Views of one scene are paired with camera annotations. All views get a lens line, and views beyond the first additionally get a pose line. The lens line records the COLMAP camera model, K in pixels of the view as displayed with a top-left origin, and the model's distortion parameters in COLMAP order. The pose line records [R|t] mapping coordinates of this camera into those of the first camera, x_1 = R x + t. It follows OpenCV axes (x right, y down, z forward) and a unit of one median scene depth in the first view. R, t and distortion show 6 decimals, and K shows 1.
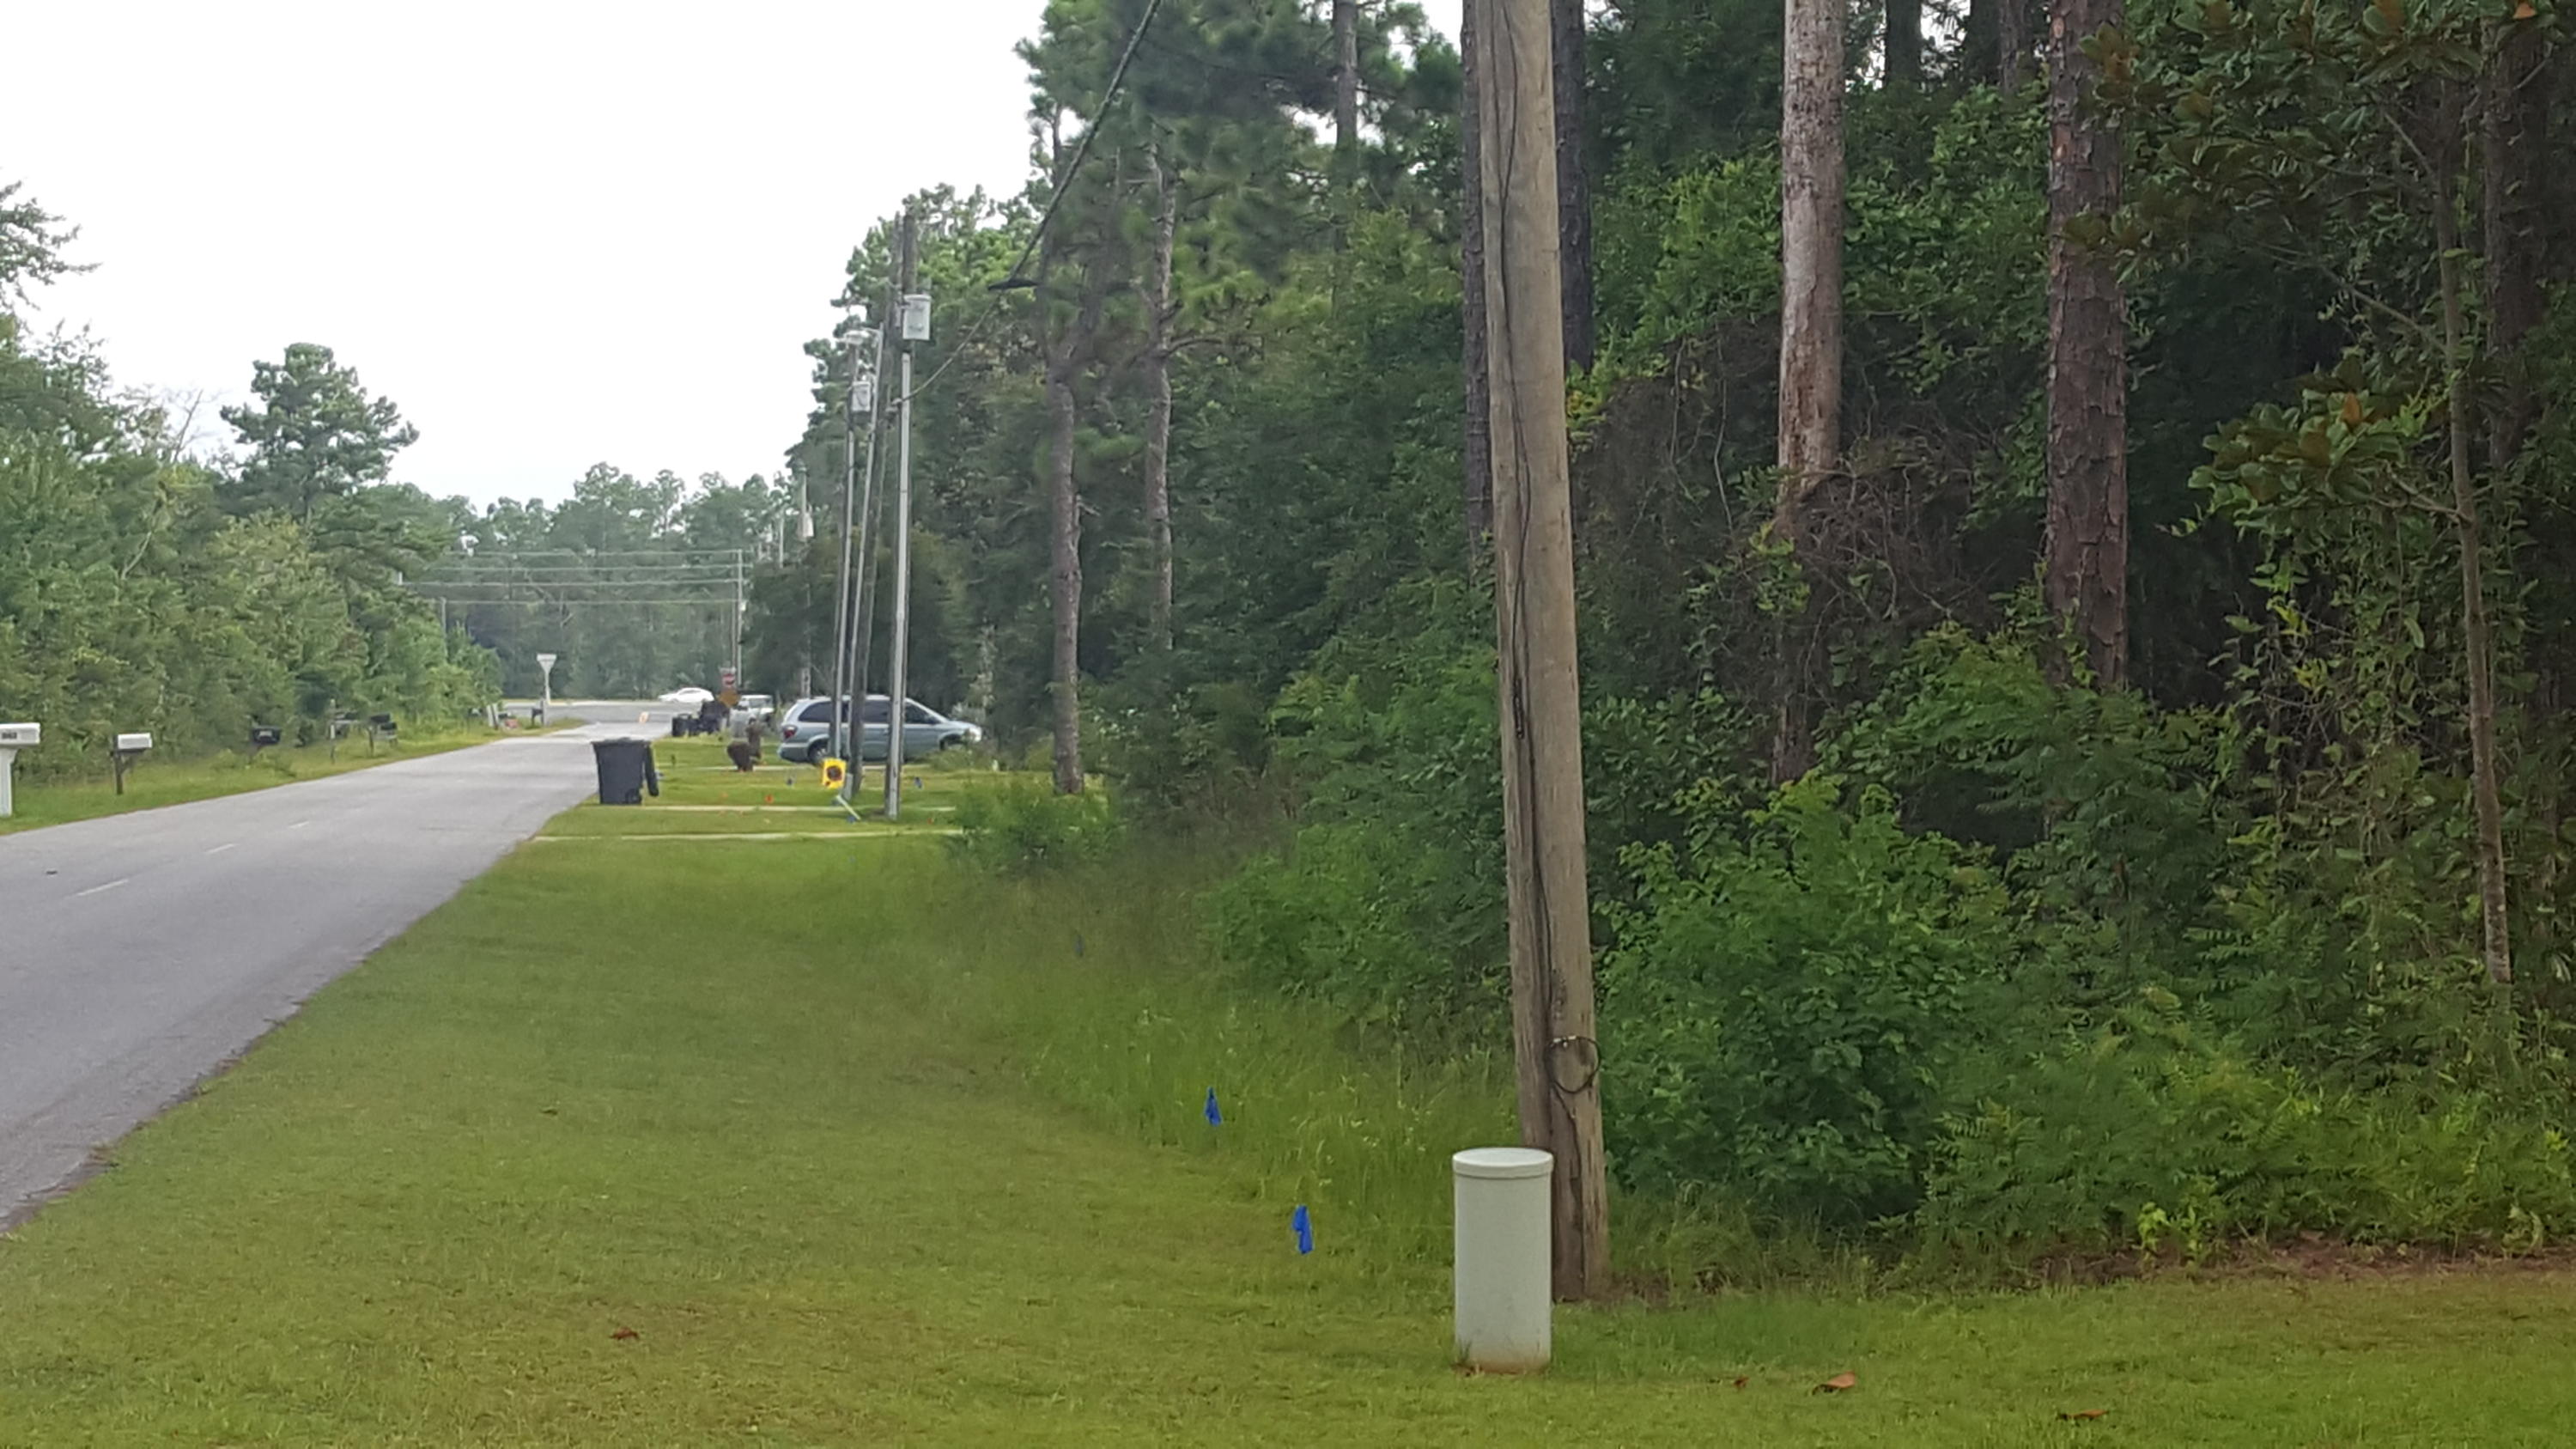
lens RADIAL K [[2188.6, 0, 1288.0], [0, 2188.6, 724.5], [0, 0, 1]] dist [-0.001806, -0.011567]
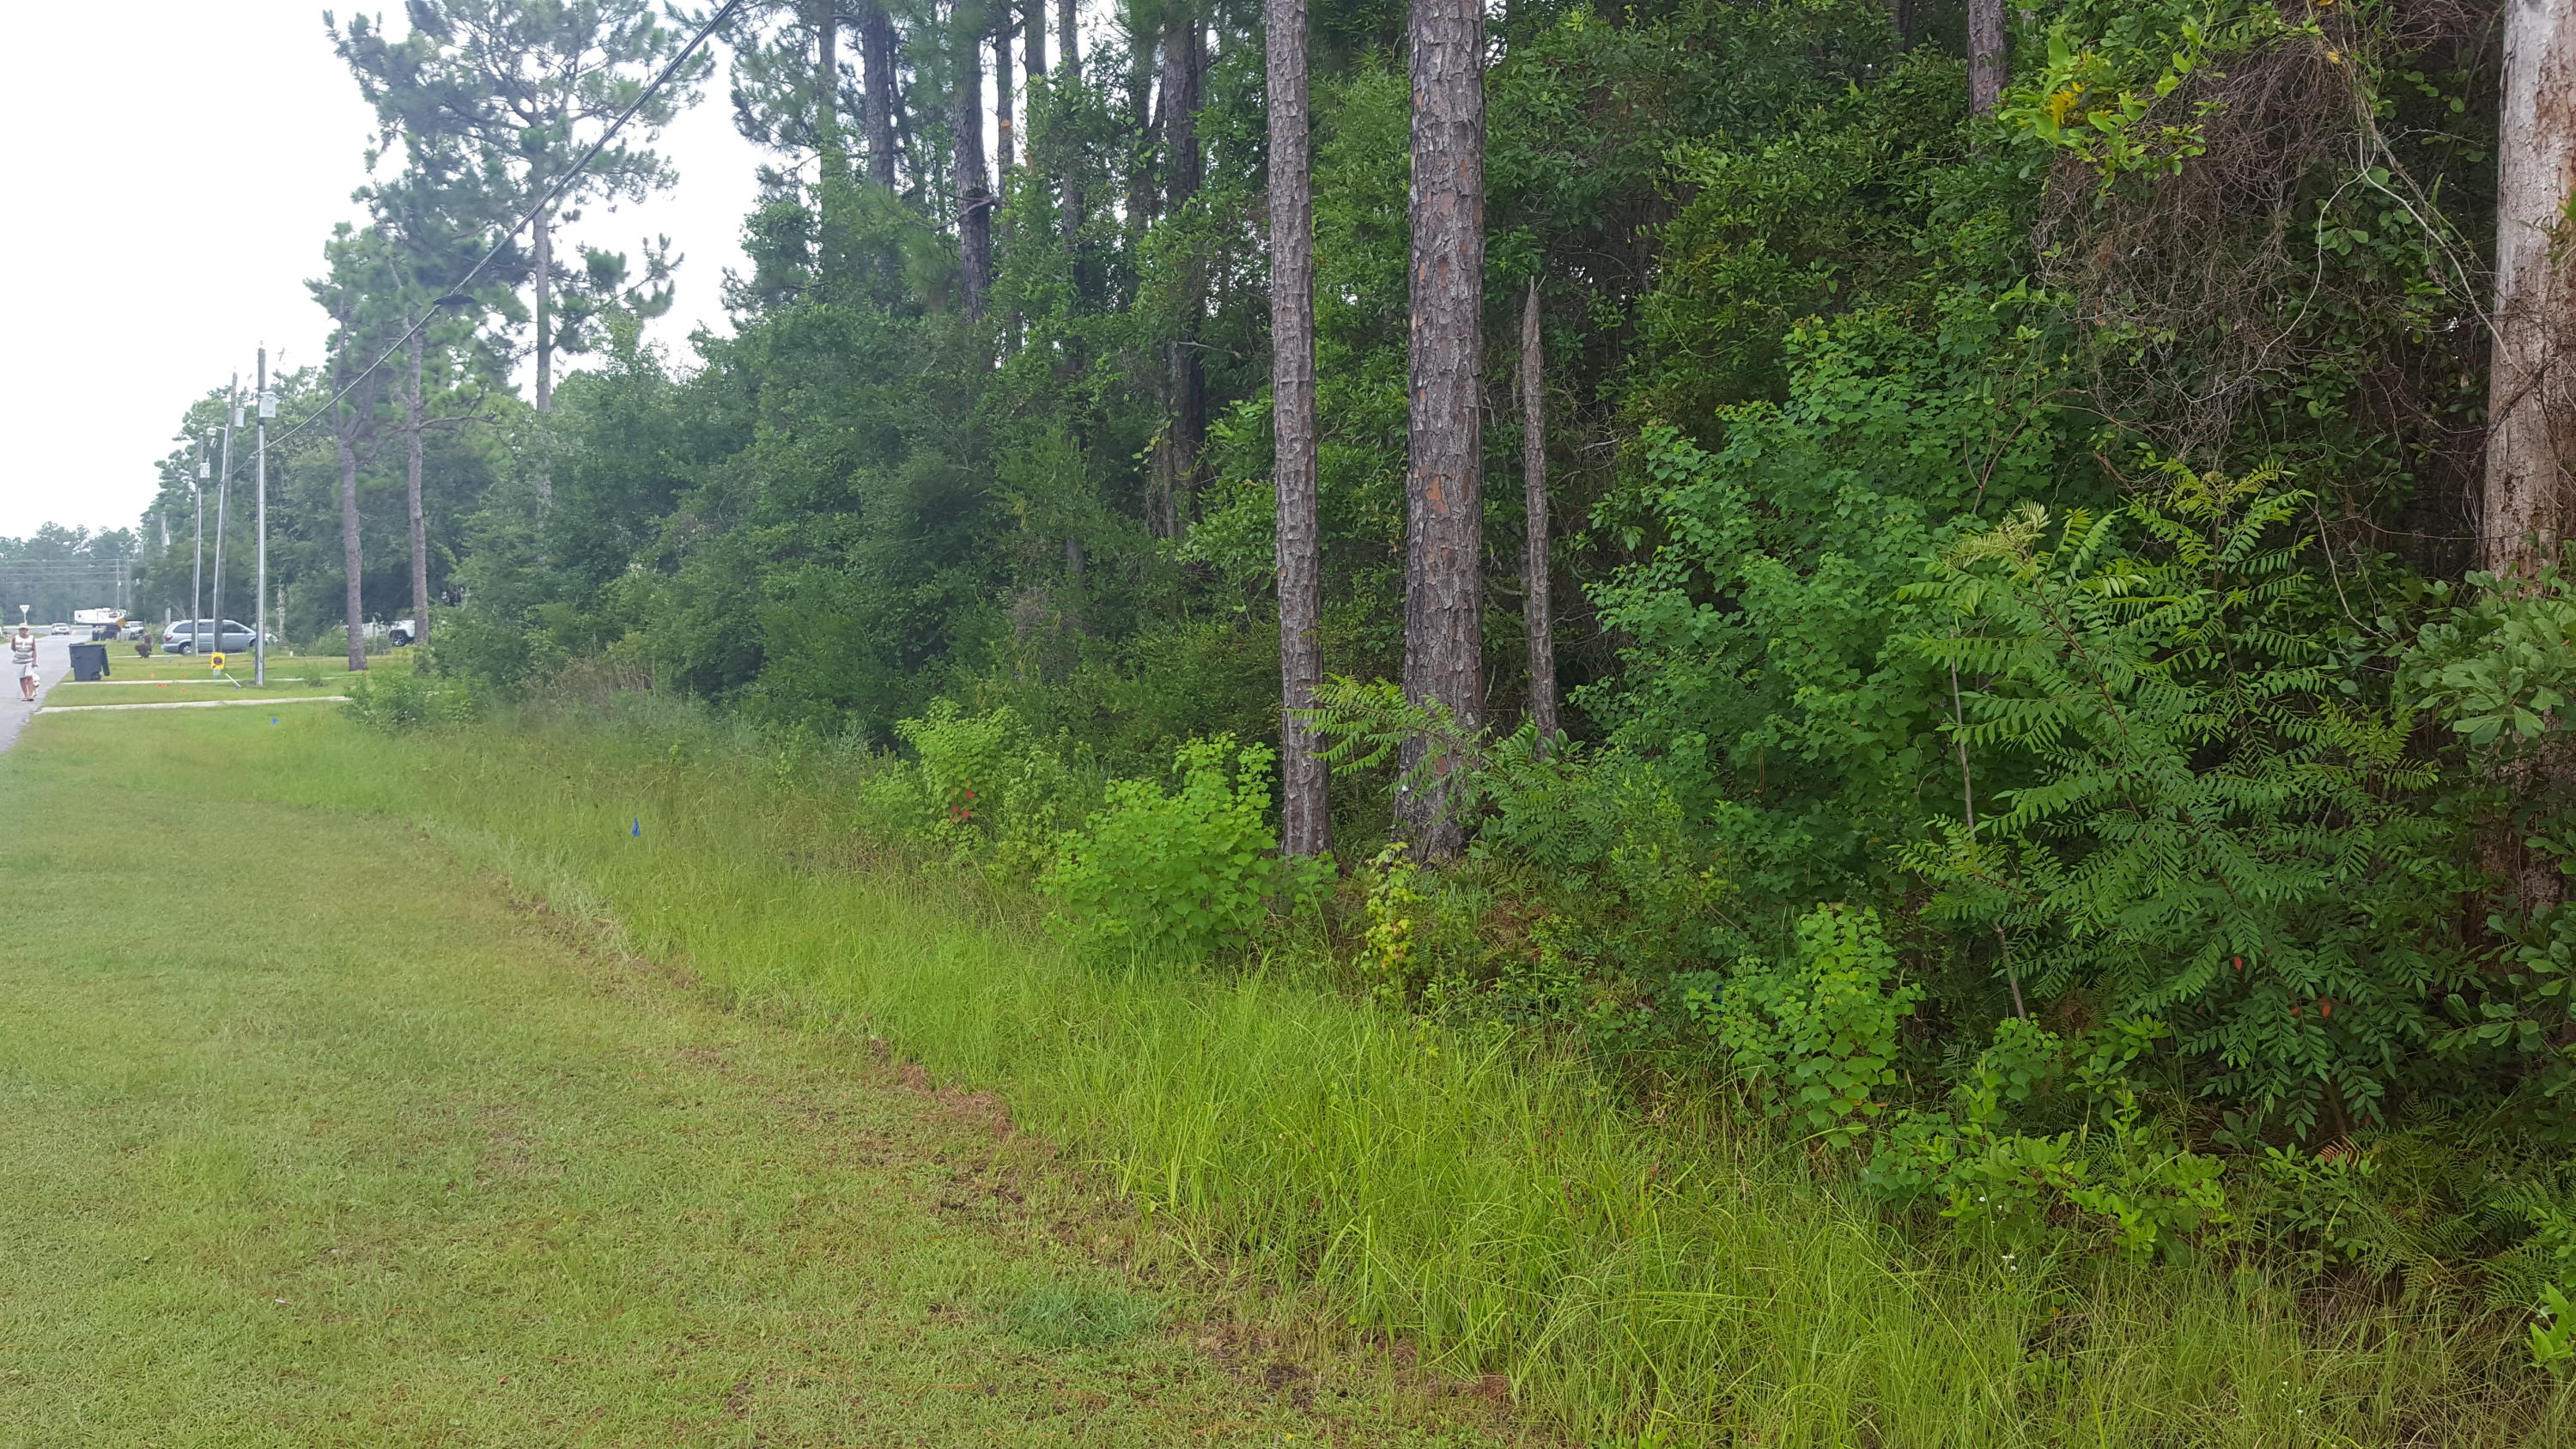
lens RADIAL K [[1890.5, 0, 1290.2], [0, 1890.5, 672.6], [0, 0, 1]] dist [-0.002924, -0.006041]
pose [[0.971058, -0.014194, 0.238423, 0.359980], [0.008224, 0.999628, 0.026018, -0.001692], [-0.238703, -0.023304, 0.970813, -0.933224]]
